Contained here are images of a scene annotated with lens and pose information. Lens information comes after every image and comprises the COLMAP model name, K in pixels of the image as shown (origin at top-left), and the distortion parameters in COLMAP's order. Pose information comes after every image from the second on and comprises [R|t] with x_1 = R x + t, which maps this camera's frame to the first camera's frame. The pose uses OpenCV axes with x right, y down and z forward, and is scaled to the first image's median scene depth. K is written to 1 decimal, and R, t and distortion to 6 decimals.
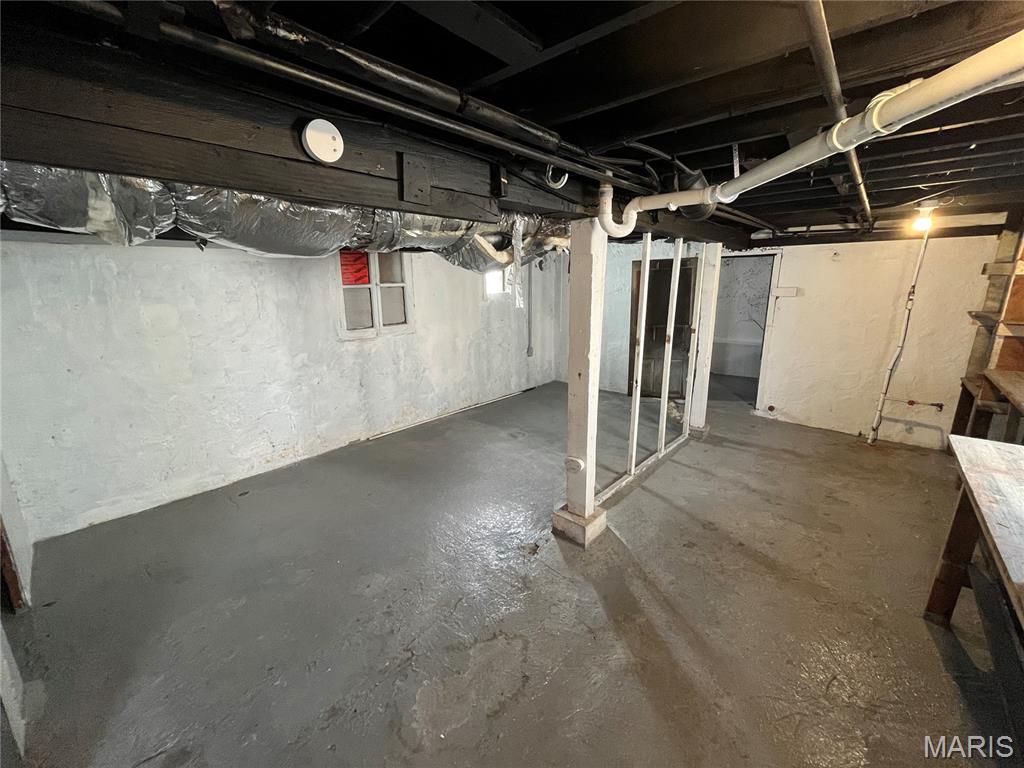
lens RADIAL K [[416.3, 0, 512.2], [0, 416.3, 382.3], [0, 0, 1]] dist [-0.000208, -0.000168]
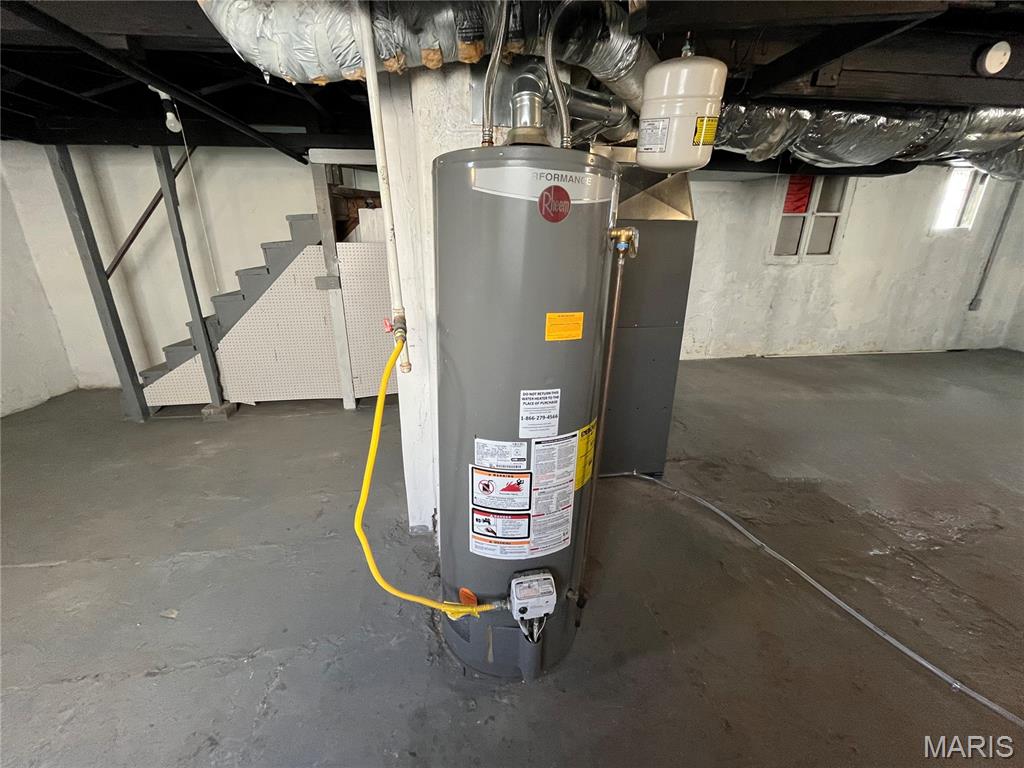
lens RADIAL K [[416.3, 0, 511.7], [0, 416.3, 383.2], [0, 0, 1]] dist [-0.000208, -0.000168]
pose [[0.752079, 0.227524, -0.618554, -0.144238], [-0.166123, 0.973662, 0.156161, 0.143667], [0.637793, -0.014690, 0.770068, -0.301622]]
